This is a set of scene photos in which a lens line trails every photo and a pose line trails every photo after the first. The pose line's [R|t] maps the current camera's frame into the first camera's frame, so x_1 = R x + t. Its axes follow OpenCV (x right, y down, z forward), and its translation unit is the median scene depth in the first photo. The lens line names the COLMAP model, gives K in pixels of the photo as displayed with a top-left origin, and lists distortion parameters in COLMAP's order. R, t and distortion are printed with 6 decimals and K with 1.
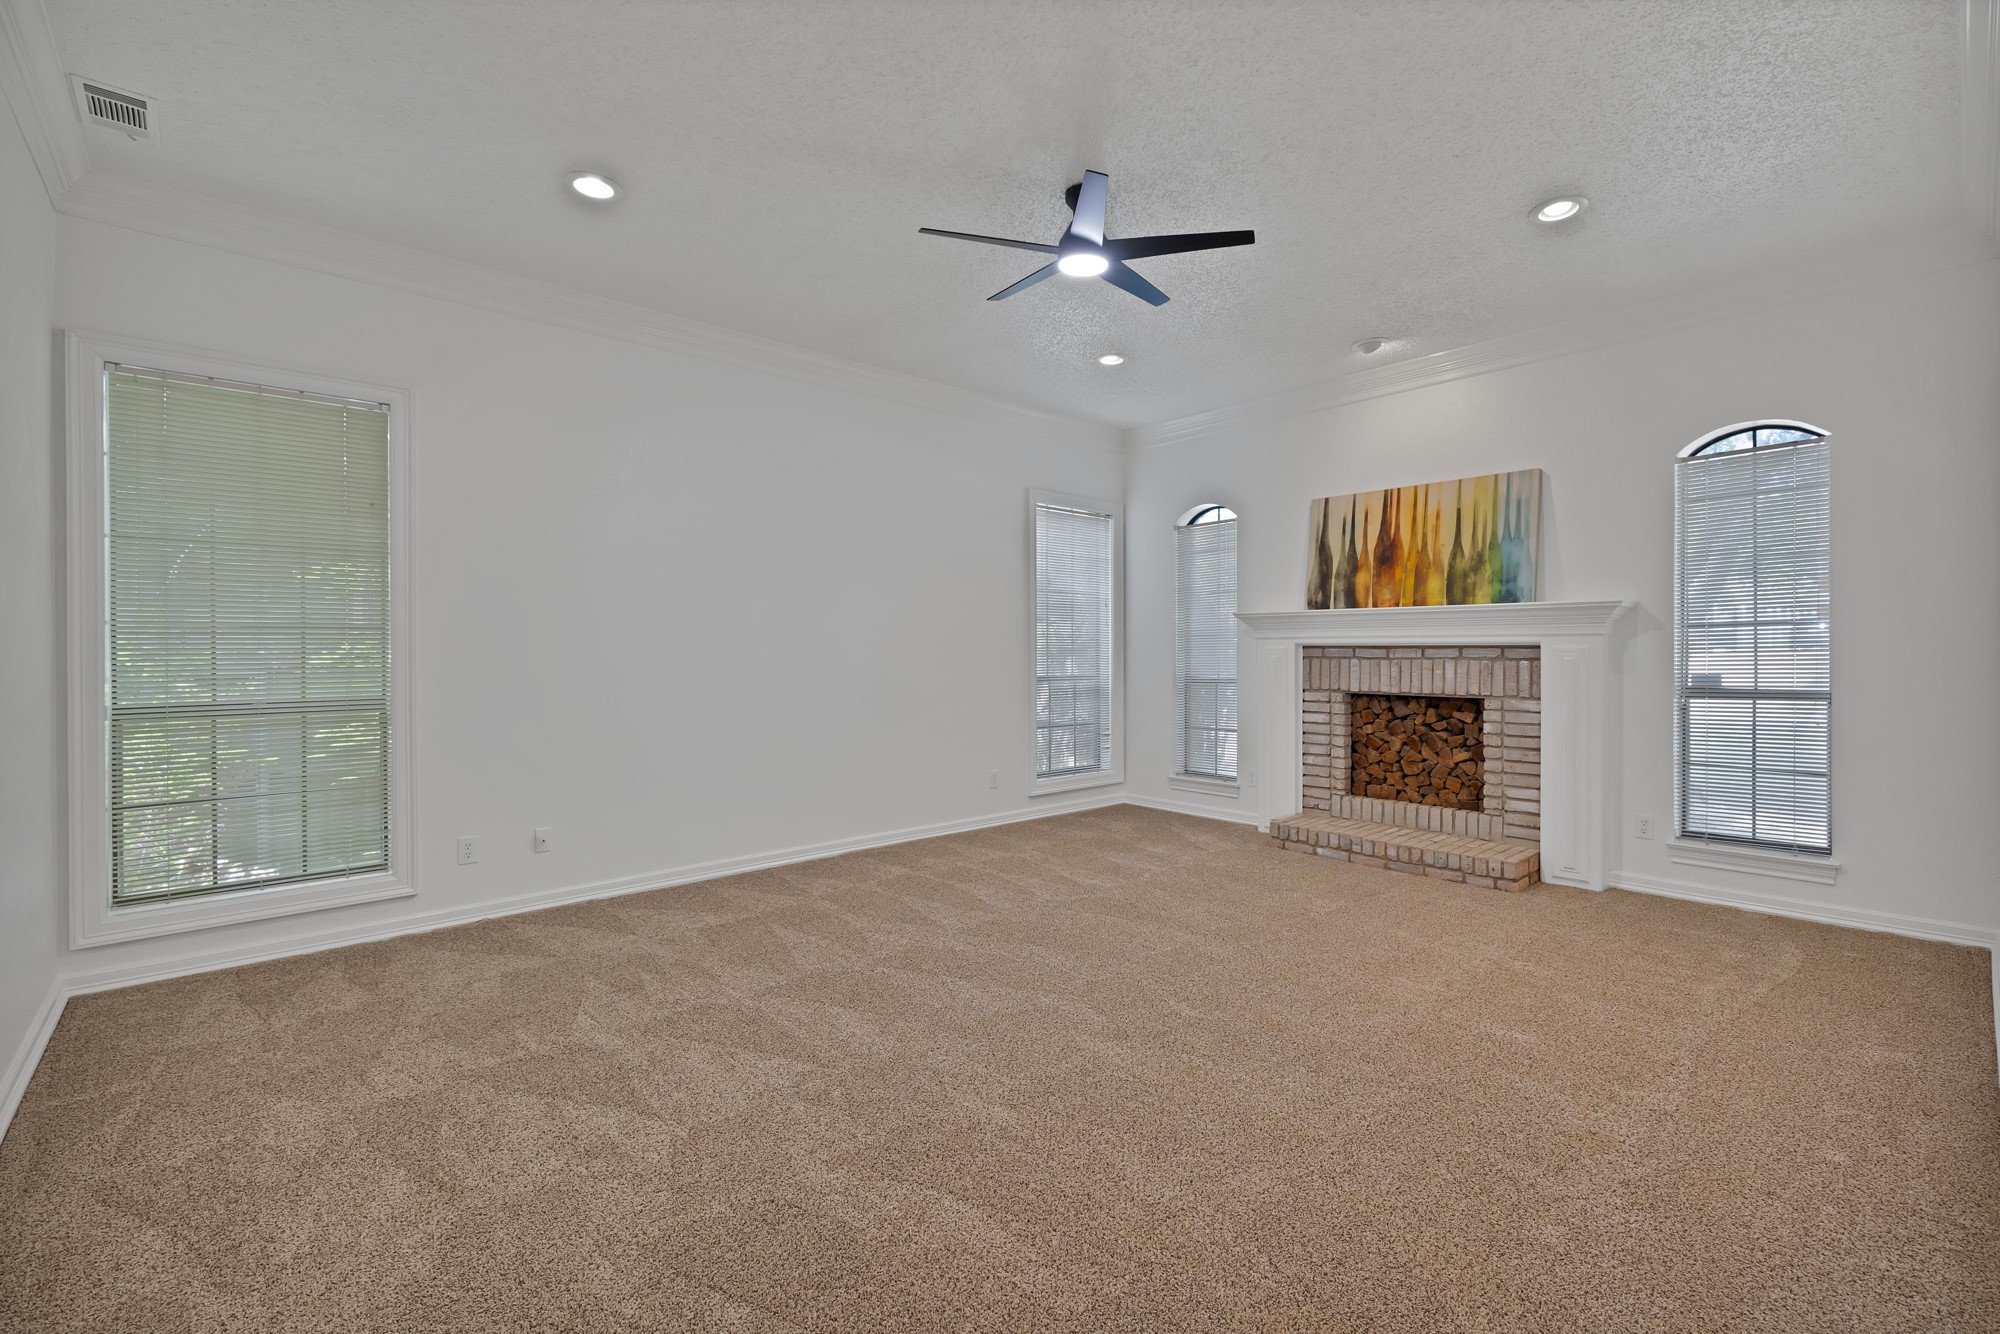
lens RADIAL K [[858.8, 0, 1037.0], [0, 858.8, 660.0], [0, 0, 1]] dist [0.001731, -0.001683]
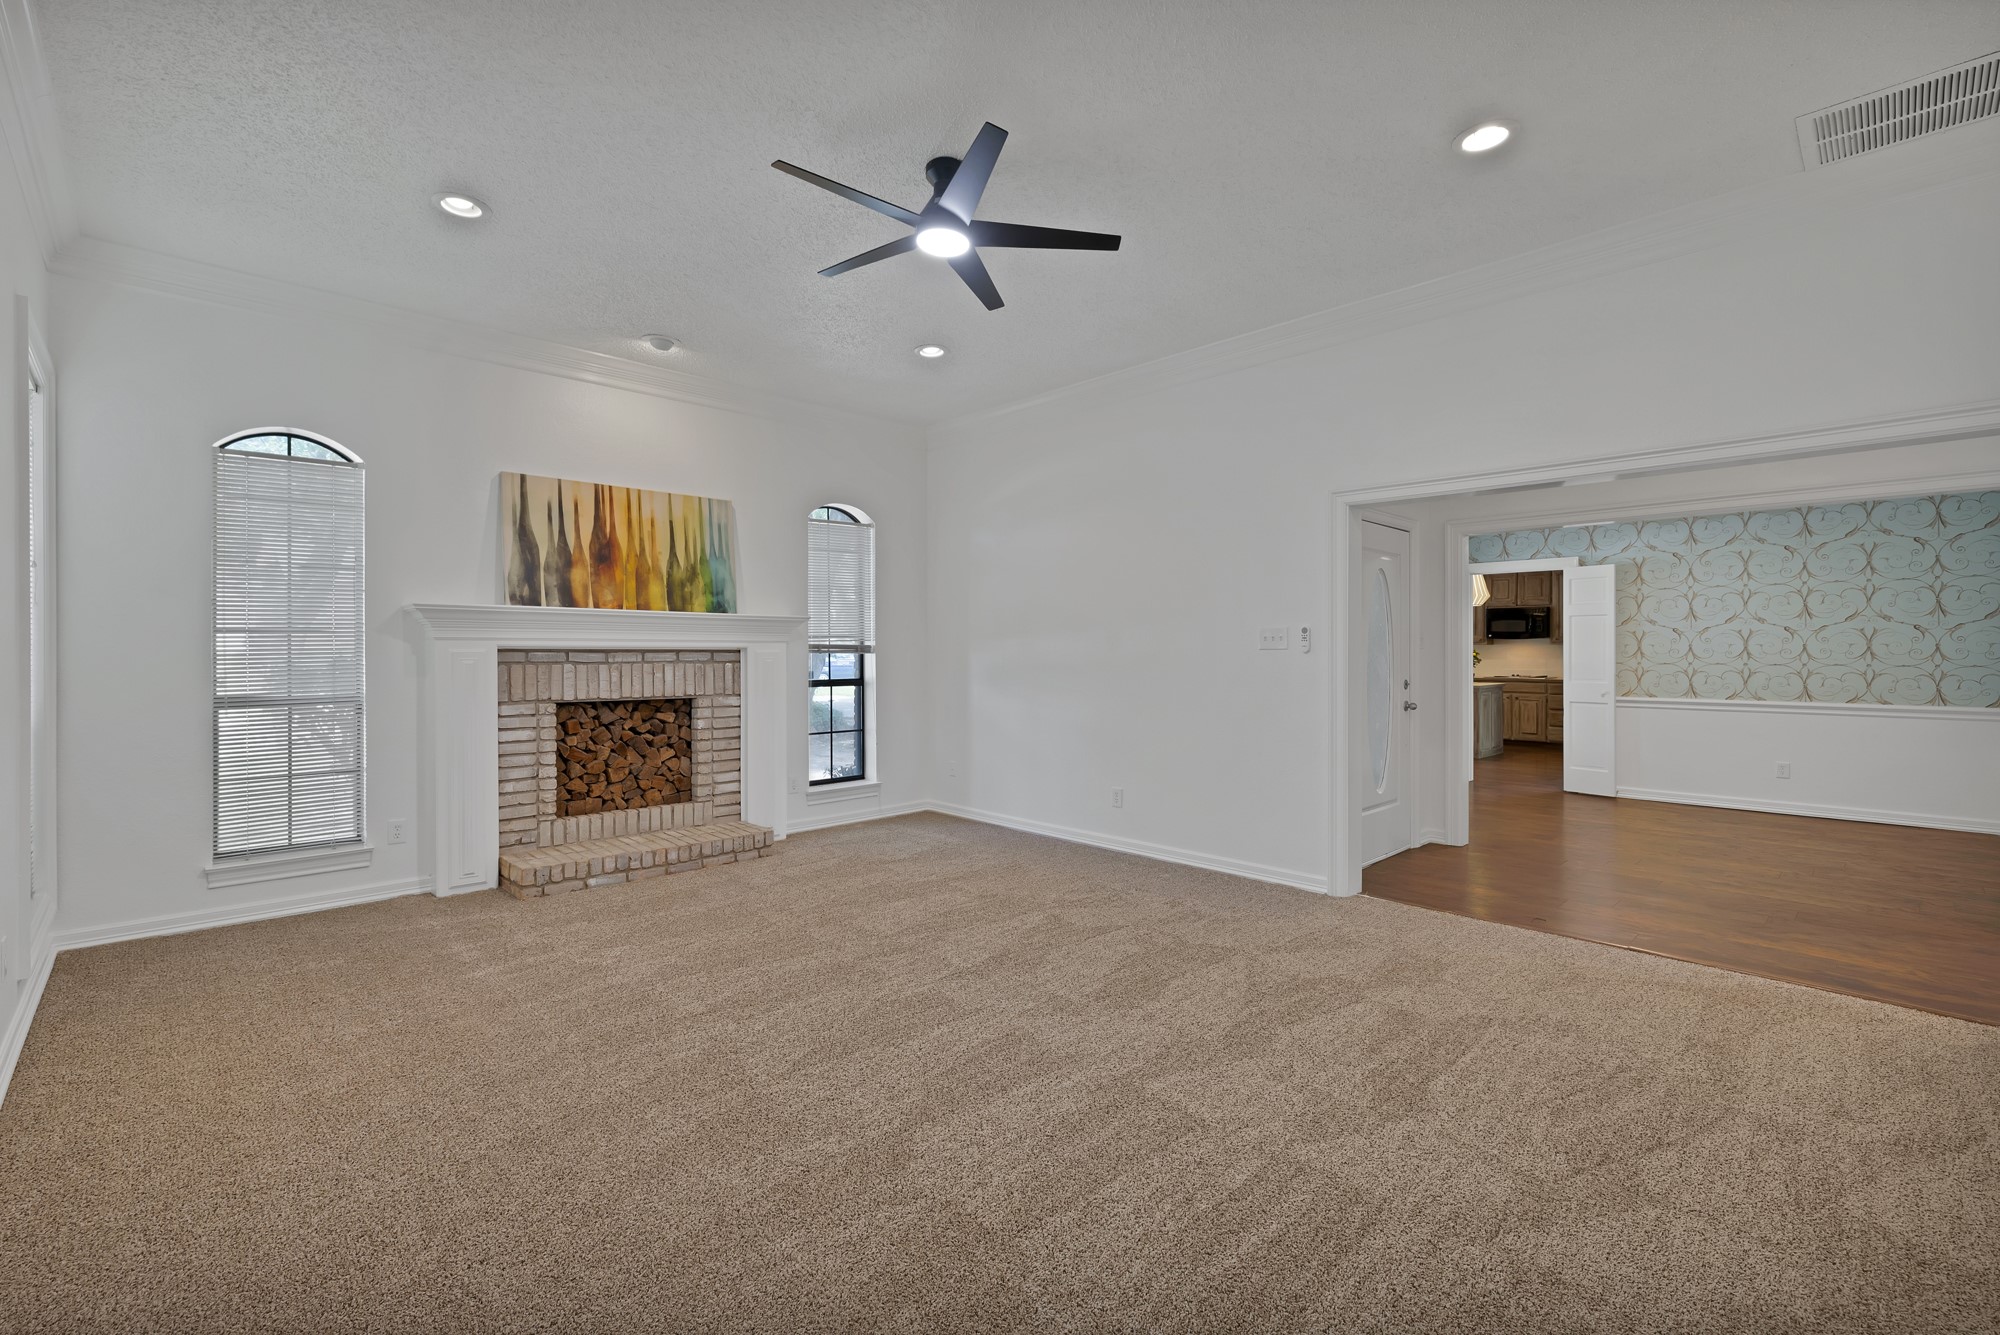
lens RADIAL K [[858.8, 0, 982.4], [0, 858.8, 657.6], [0, 0, 1]] dist [0.001731, -0.001683]
pose [[0.005248, -0.002041, 0.999984, -0.543811], [0.013320, 0.999909, 0.001971, -0.003953], [-0.999898, 0.013309, 0.005275, 0.585999]]
